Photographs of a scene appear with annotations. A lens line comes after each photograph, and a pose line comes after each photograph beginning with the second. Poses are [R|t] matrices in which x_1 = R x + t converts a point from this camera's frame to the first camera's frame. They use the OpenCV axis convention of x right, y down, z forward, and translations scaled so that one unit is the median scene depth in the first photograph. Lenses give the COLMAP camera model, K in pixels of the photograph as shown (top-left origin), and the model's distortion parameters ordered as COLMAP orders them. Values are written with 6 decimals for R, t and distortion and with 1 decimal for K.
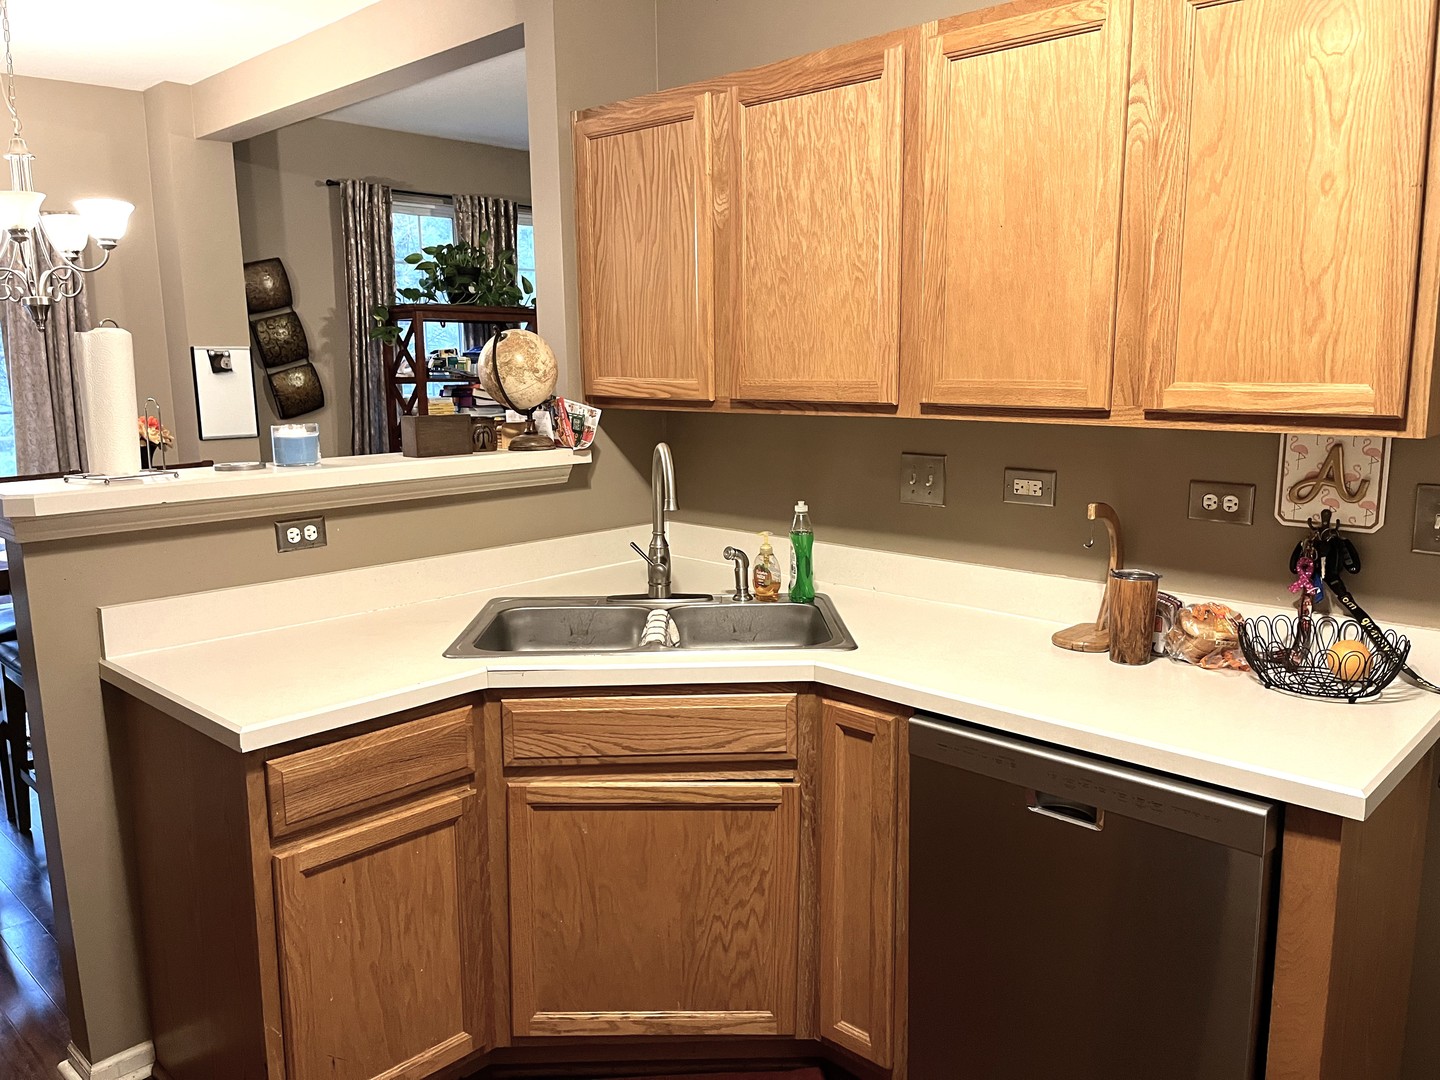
lens RADIAL K [[1100.6, 0, 719.0], [0, 1100.6, 539.3], [0, 0, 1]] dist [0.058544, -0.085281]
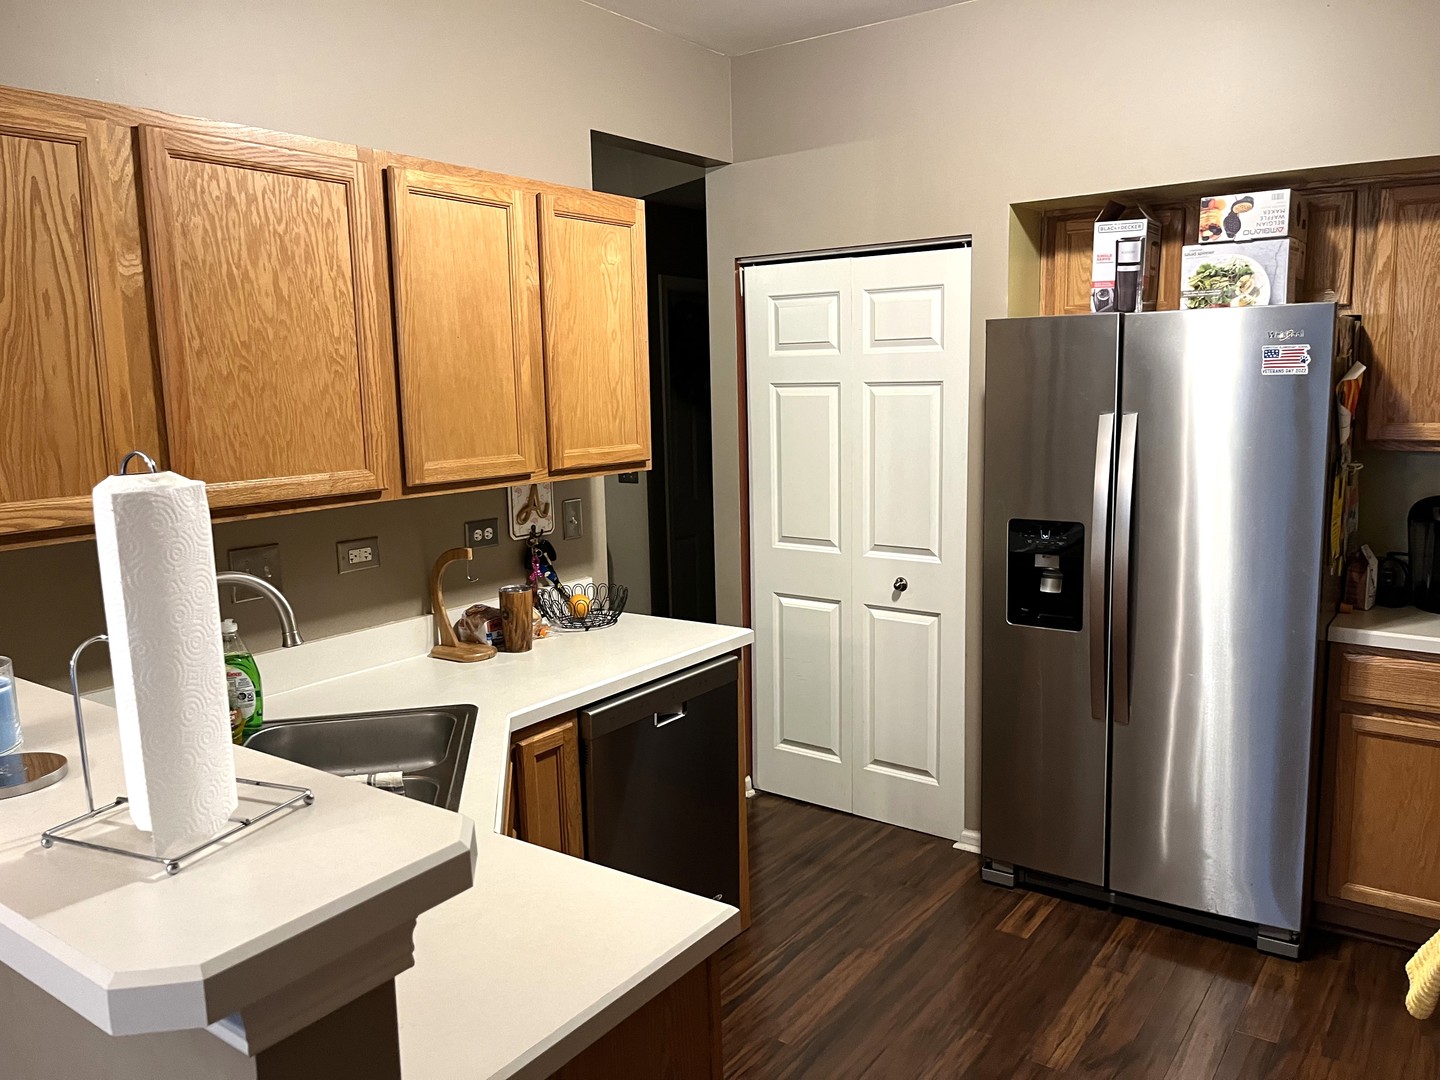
lens RADIAL K [[1100.6, 0, 735.7], [0, 1100.6, 543.7], [0, 0, 1]] dist [0.058544, -0.085281]
pose [[-0.142752, -0.135842, 0.980392, -0.942364], [0.184766, 0.969467, 0.161232, -0.180622], [-0.972360, 0.204159, -0.113294, 0.797404]]
